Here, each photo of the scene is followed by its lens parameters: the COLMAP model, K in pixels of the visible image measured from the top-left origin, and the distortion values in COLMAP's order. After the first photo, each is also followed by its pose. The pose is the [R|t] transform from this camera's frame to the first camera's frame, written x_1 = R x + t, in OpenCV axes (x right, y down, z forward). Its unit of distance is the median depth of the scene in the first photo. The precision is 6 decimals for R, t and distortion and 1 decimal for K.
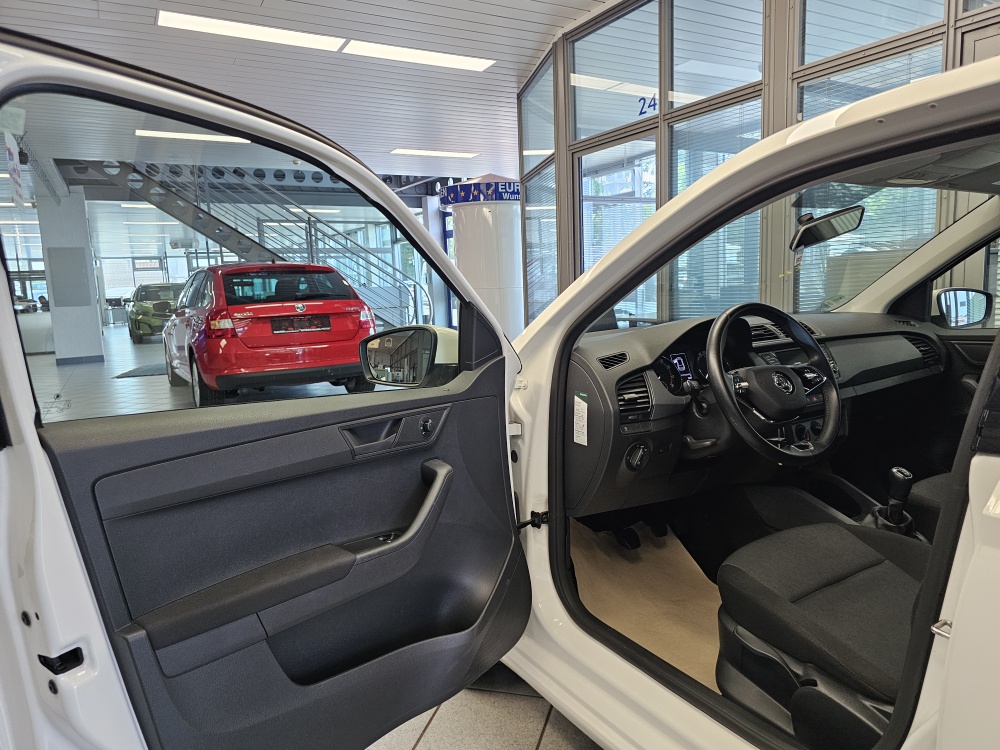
lens RADIAL K [[672.3, 0, 510.0], [0, 672.3, 377.2], [0, 0, 1]] dist [0.059253, -0.058673]
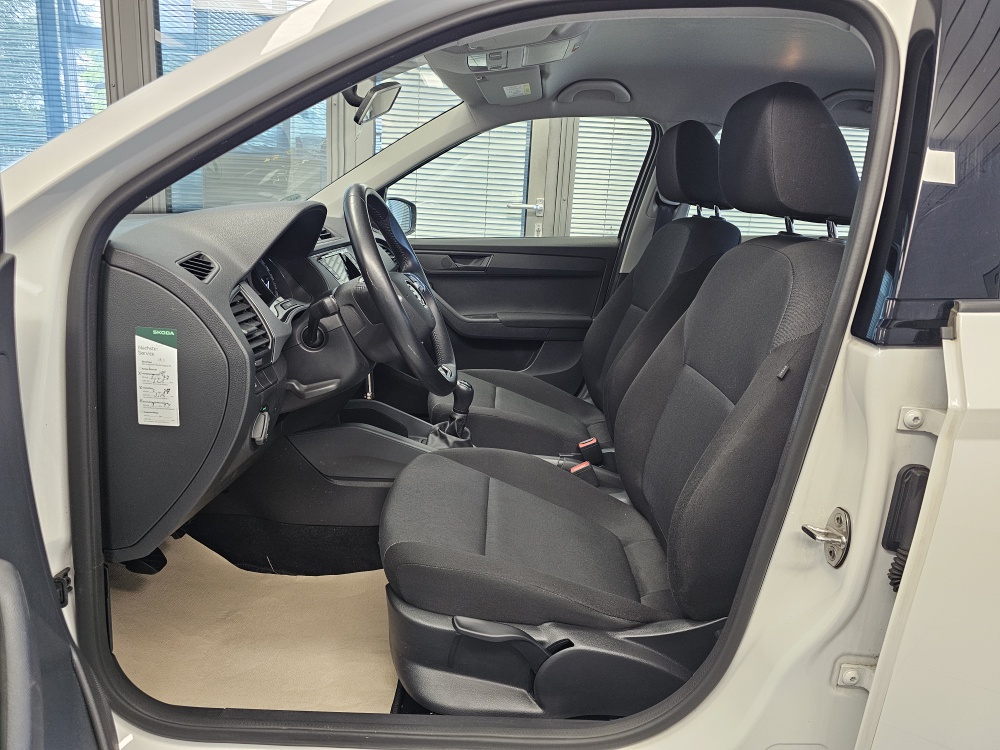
lens RADIAL K [[672.3, 0, 499.5], [0, 672.3, 376.7], [0, 0, 1]] dist [0.059253, -0.058673]
pose [[0.536424, -0.146976, 0.831052, -0.138832], [0.053957, 0.988677, 0.140025, 0.000141], [-0.842222, -0.030271, 0.538281, 0.351577]]
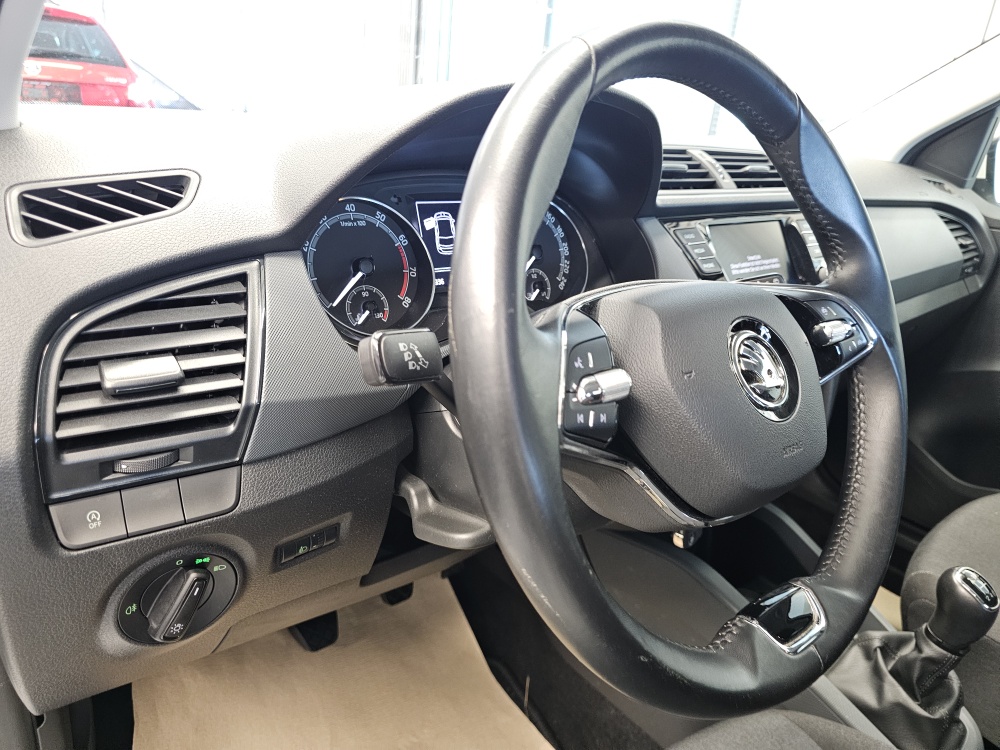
lens RADIAL K [[672.3, 0, 492.3], [0, 672.3, 371.5], [0, 0, 1]] dist [0.059253, -0.058673]
pose [[0.983719, 0.068701, 0.166062, 0.182083], [-0.105755, 0.968409, 0.225832, -0.025660], [-0.145301, -0.239717, 0.959908, 0.535931]]
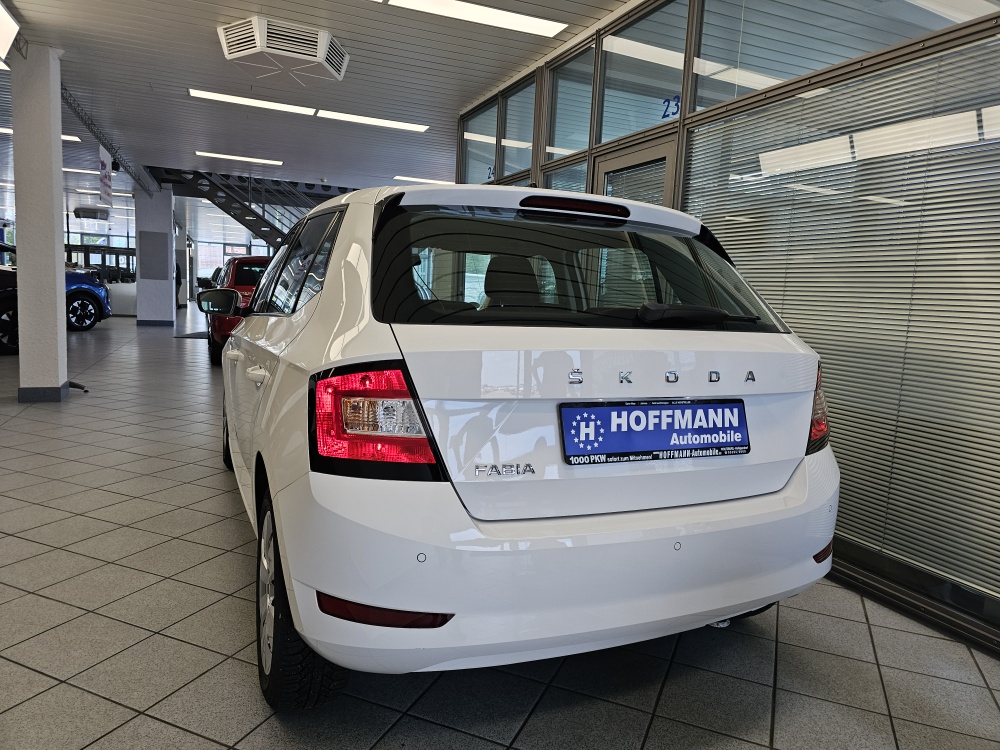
lens RADIAL K [[672.3, 0, 506.2], [0, 672.3, 372.7], [0, 0, 1]] dist [0.059253, -0.058673]
pose [[0.987774, 0.102682, -0.117299, 0.884079], [-0.105299, 0.994307, -0.016315, 0.101065], [0.114956, 0.028467, 0.992963, -0.861297]]
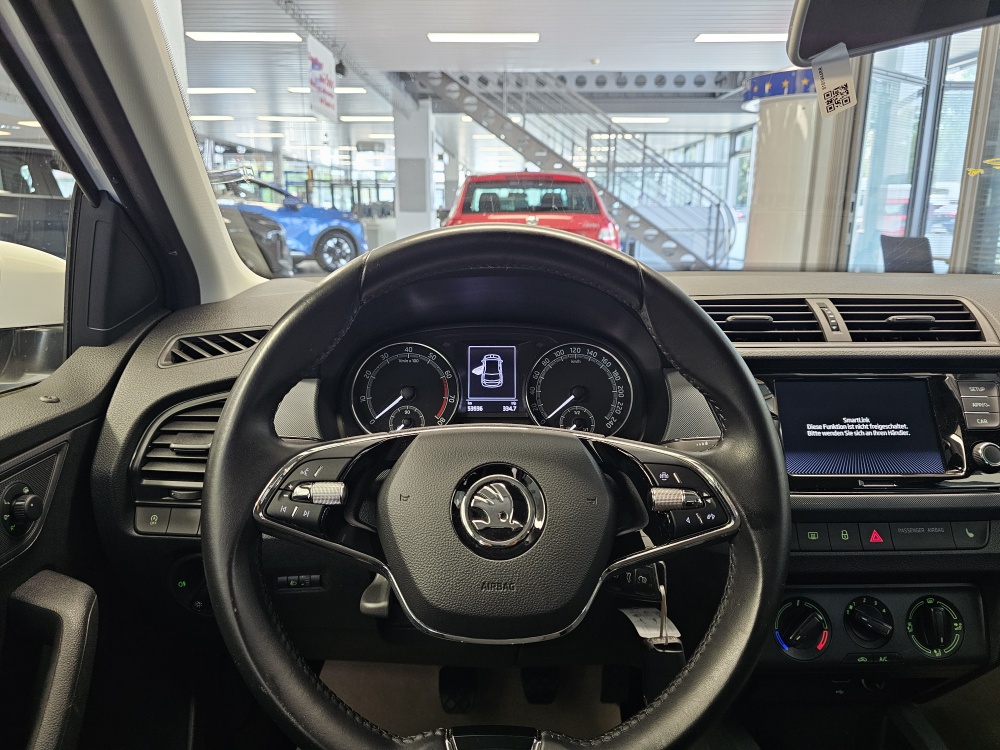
lens RADIAL K [[672.3, 0, 500.5], [0, 672.3, 369.1], [0, 0, 1]] dist [0.059253, -0.058673]
pose [[0.858750, 0.162030, -0.486101, 0.386438], [-0.111174, 0.985005, 0.131927, -0.064794], [0.500188, -0.059251, 0.863887, 0.523756]]
